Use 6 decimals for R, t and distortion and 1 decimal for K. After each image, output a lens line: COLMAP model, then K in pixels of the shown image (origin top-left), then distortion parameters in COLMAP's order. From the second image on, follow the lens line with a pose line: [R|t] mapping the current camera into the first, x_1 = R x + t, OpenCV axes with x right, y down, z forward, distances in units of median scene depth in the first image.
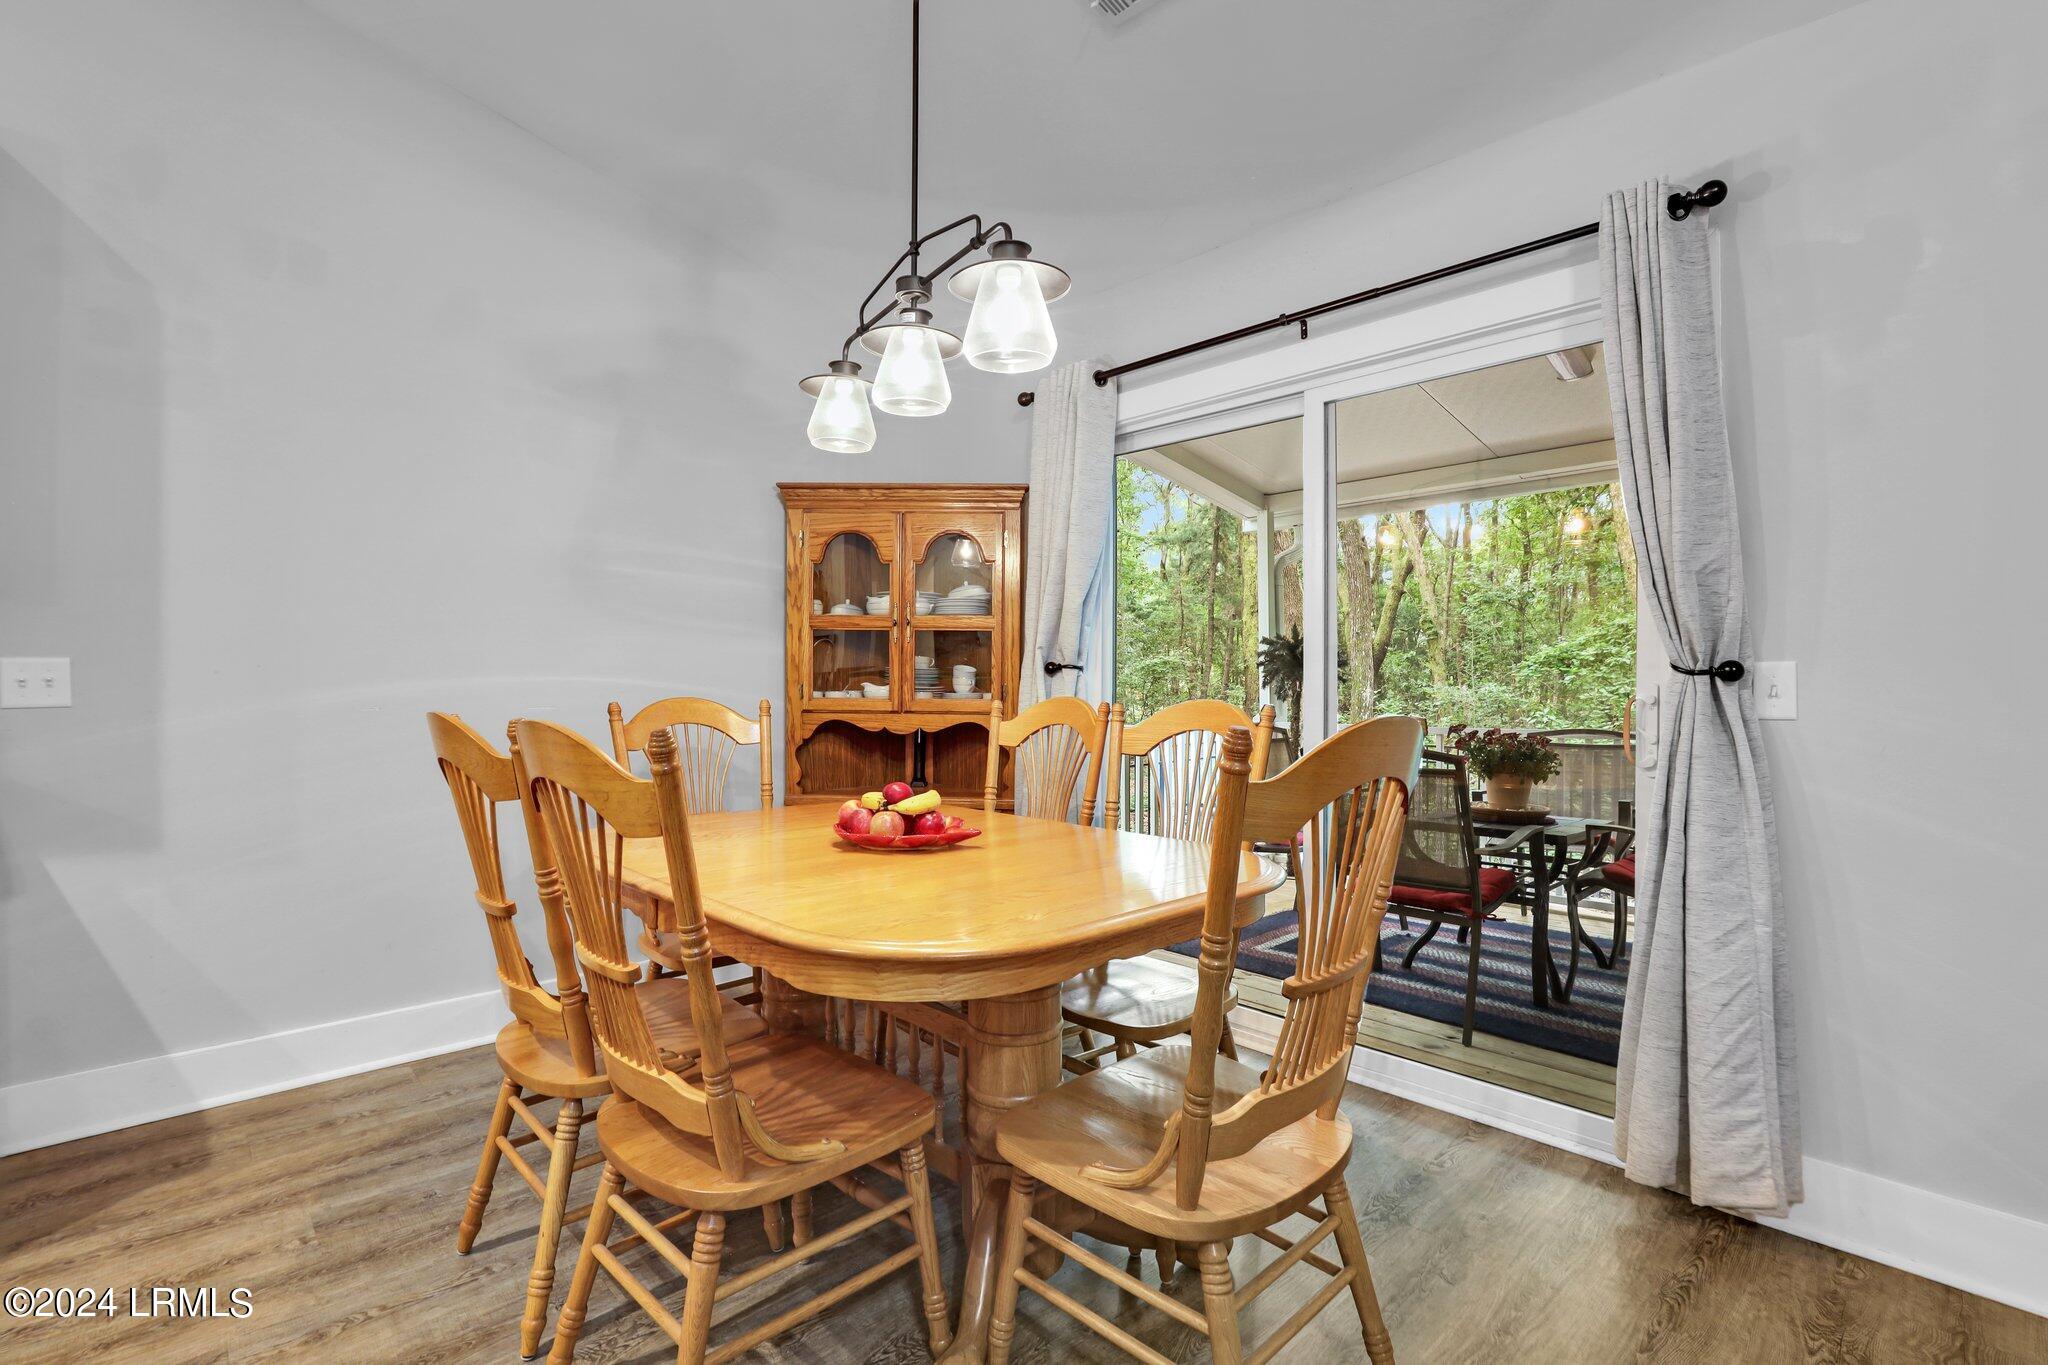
lens RADIAL K [[954.7, 0, 1042.2], [0, 954.7, 685.6], [0, 0, 1]] dist [-0.030883, 0.005241]
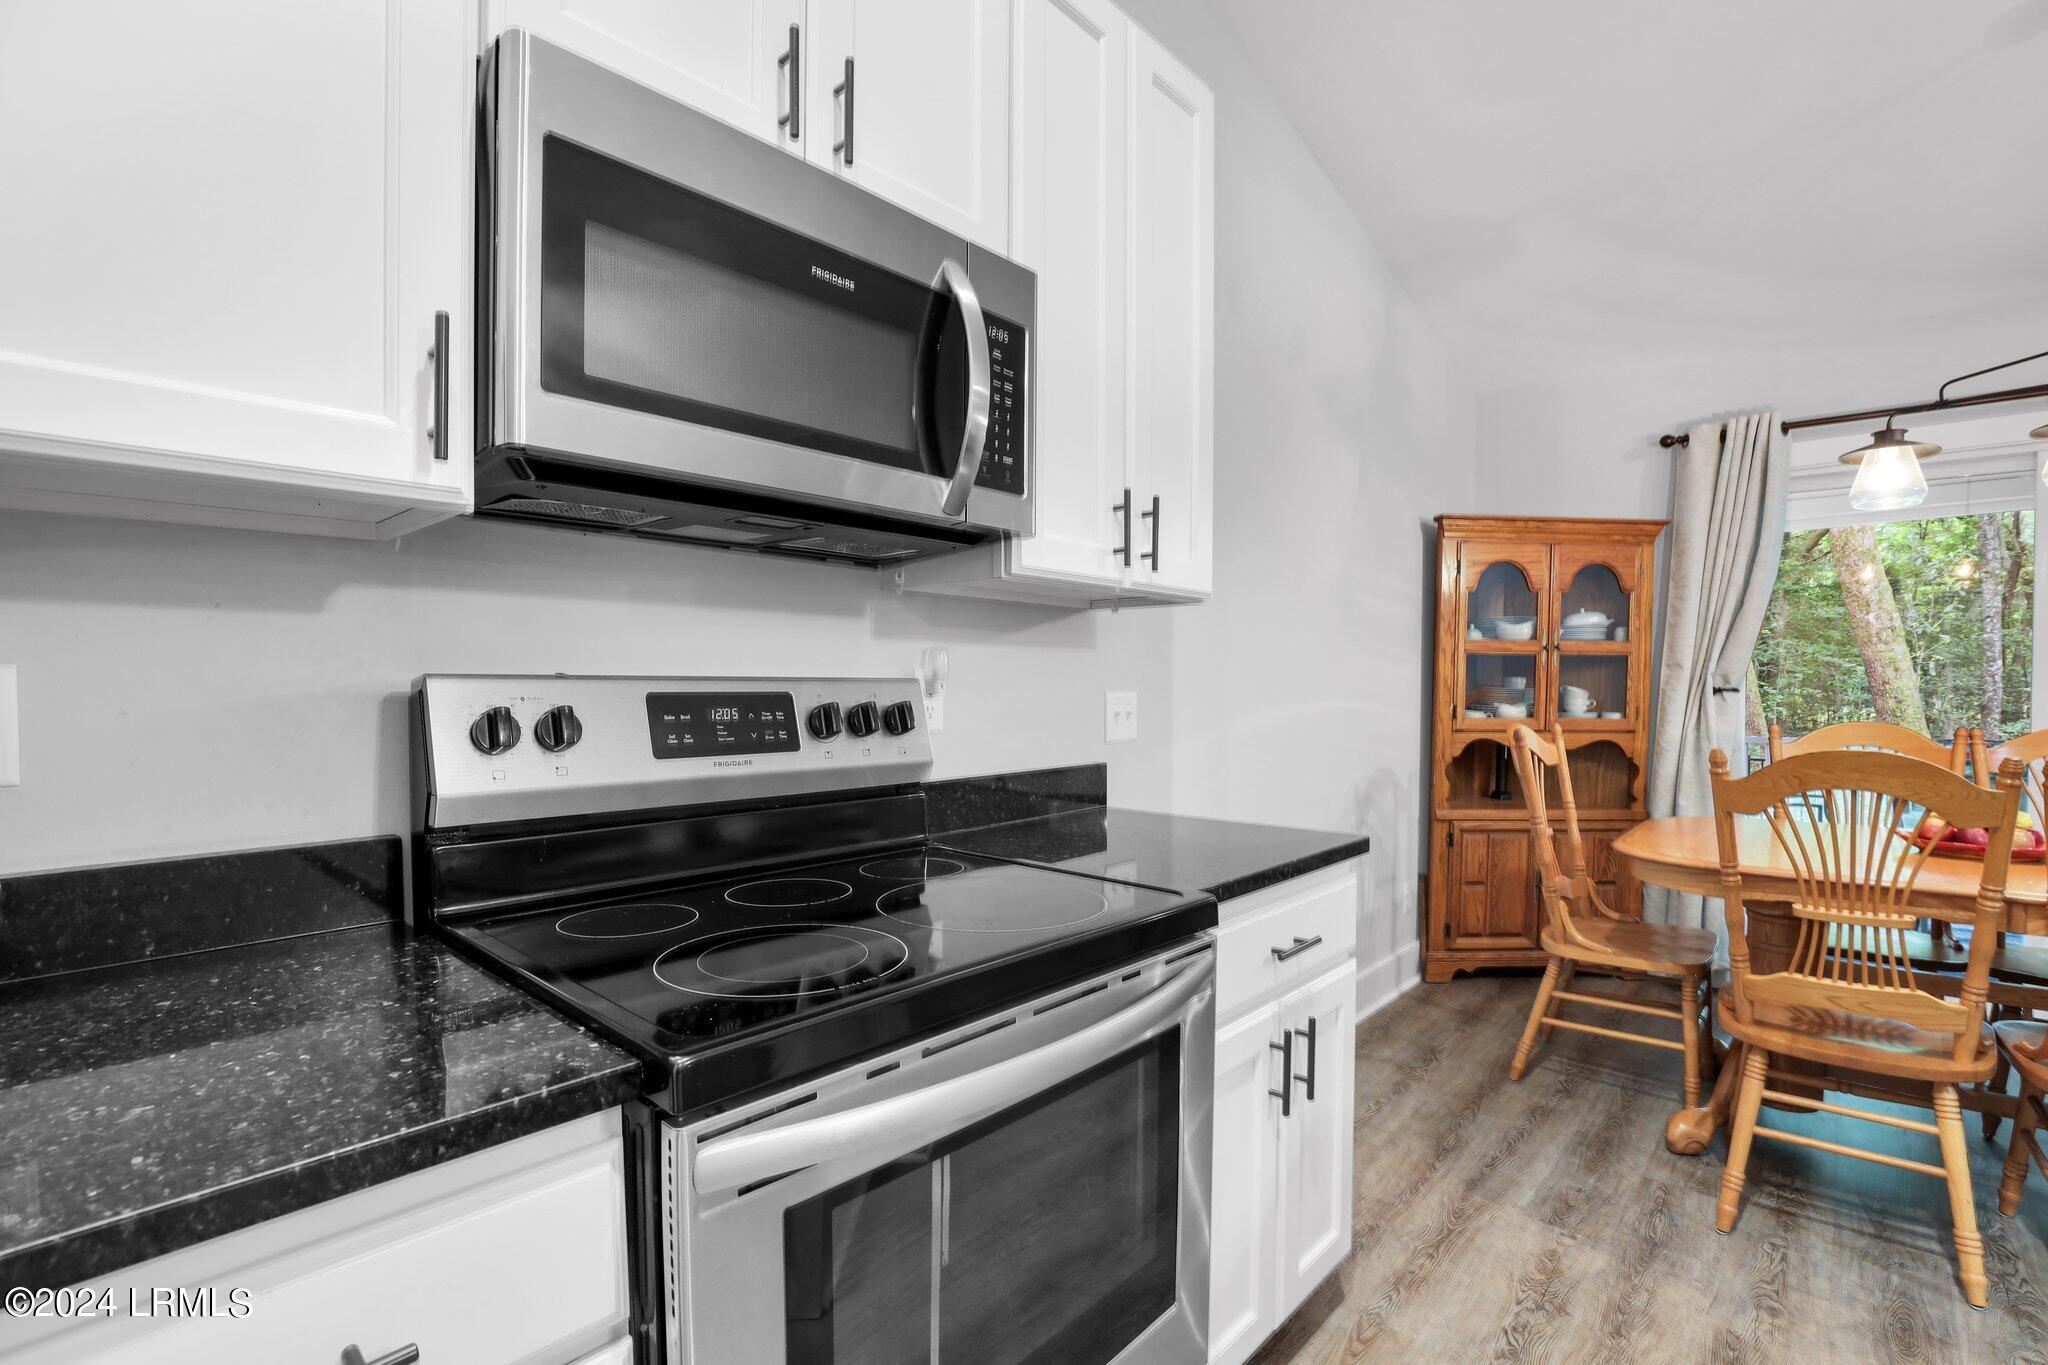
lens RADIAL K [[954.7, 0, 1009.9], [0, 954.7, 709.5], [0, 0, 1]] dist [-0.030883, 0.005241]
pose [[0.996403, -0.001886, 0.084718, -0.921071], [-0.000048, 0.999739, 0.022829, -0.023341], [-0.084739, -0.022751, 0.996143, -0.007674]]
